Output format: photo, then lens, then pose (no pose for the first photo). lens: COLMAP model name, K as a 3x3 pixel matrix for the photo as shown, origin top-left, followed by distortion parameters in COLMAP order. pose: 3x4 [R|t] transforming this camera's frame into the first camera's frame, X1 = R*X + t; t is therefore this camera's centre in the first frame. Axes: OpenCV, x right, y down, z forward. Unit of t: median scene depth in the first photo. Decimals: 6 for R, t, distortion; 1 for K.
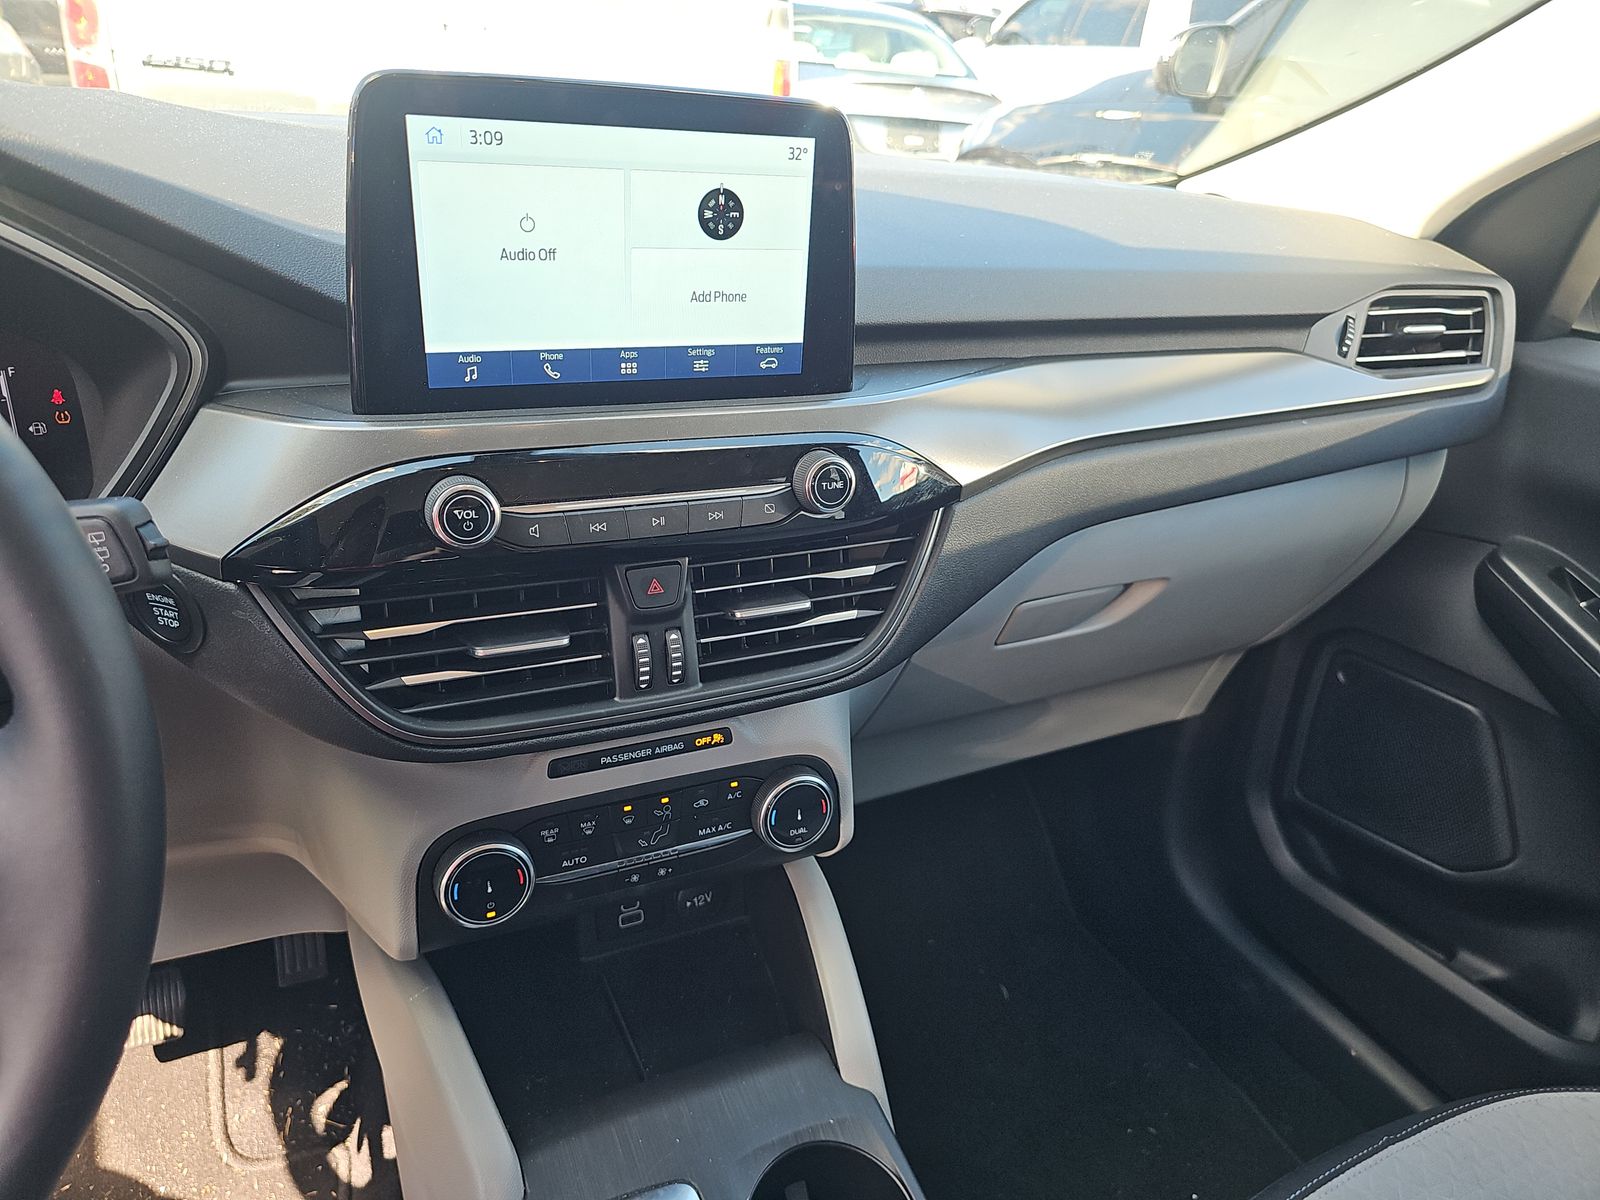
lens RADIAL K [[1055.0, 0, 820.8], [0, 1055.0, 637.9], [0, 0, 1]] dist [-0.006848, -0.004076]
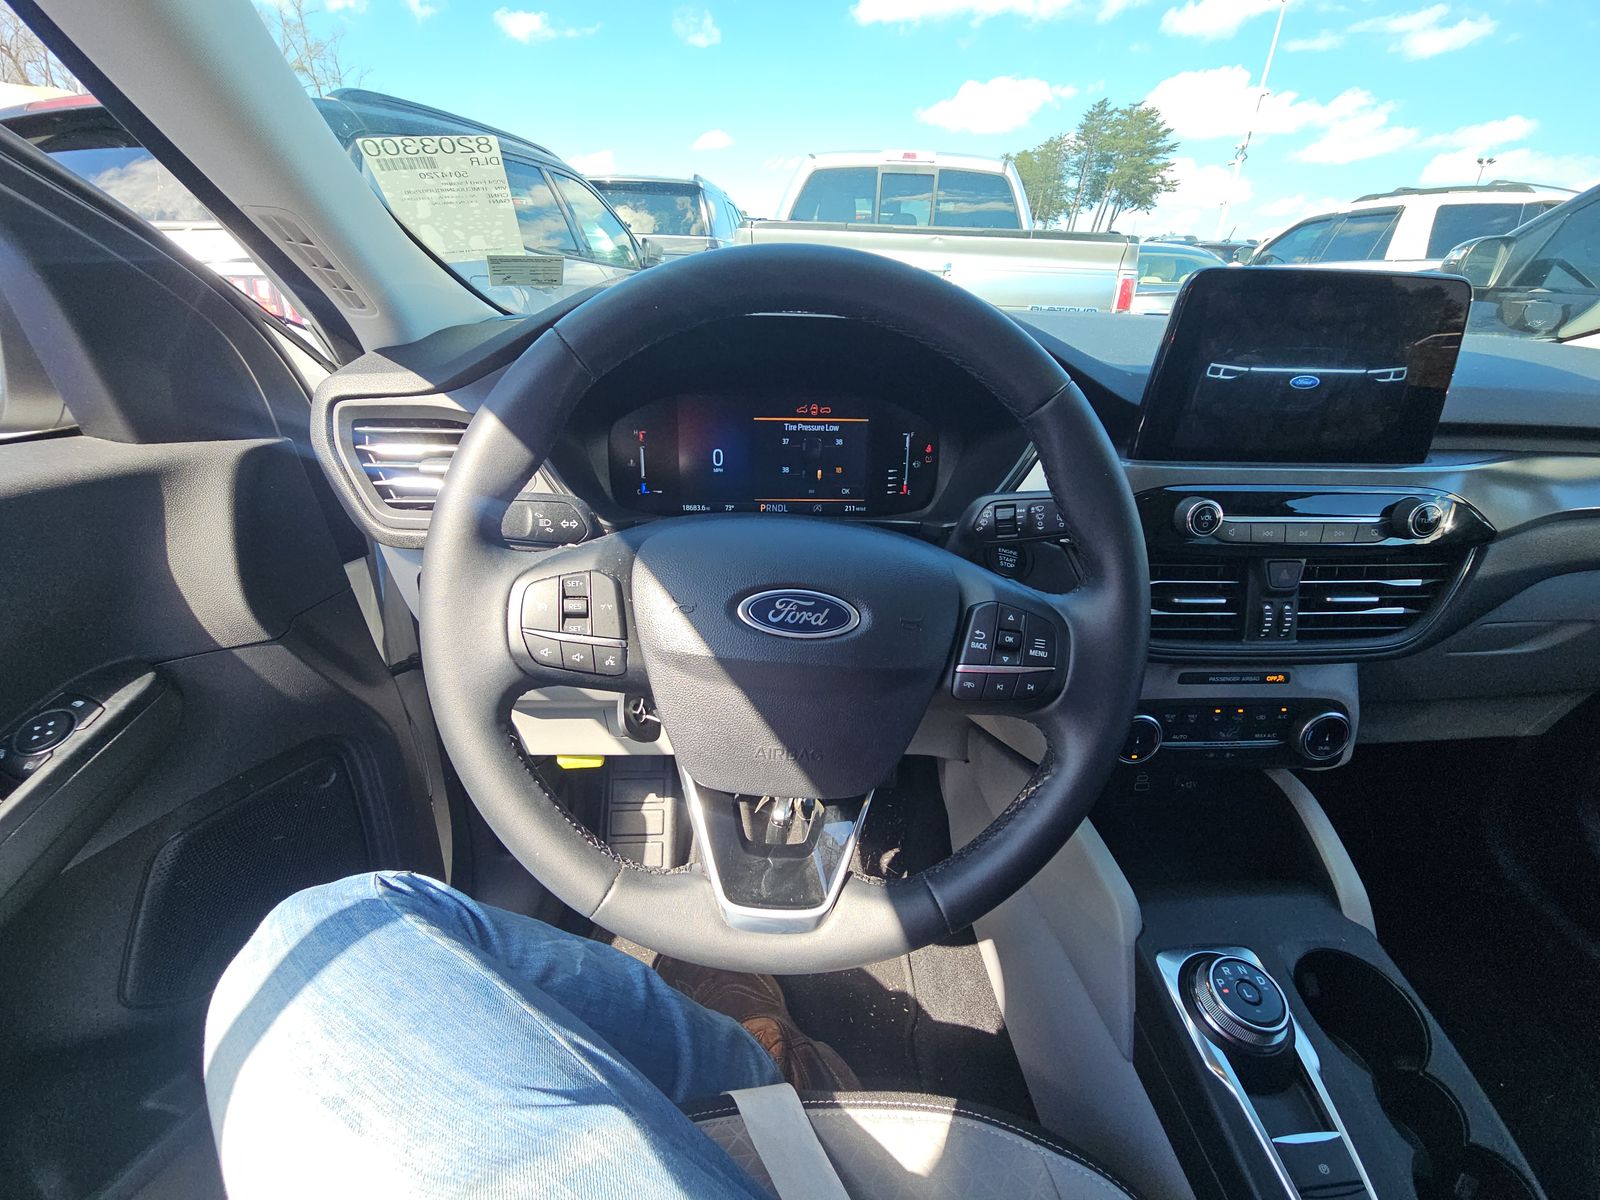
lens RADIAL K [[646.5, 0, 789.9], [0, 646.5, 604.0], [0, 0, 1]] dist [-0.024287, -0.002420]
pose [[0.913143, 0.116850, -0.390532, -0.413537], [-0.136932, 0.990293, -0.023873, 0.109912], [0.383951, 0.075276, 0.920280, -0.167660]]
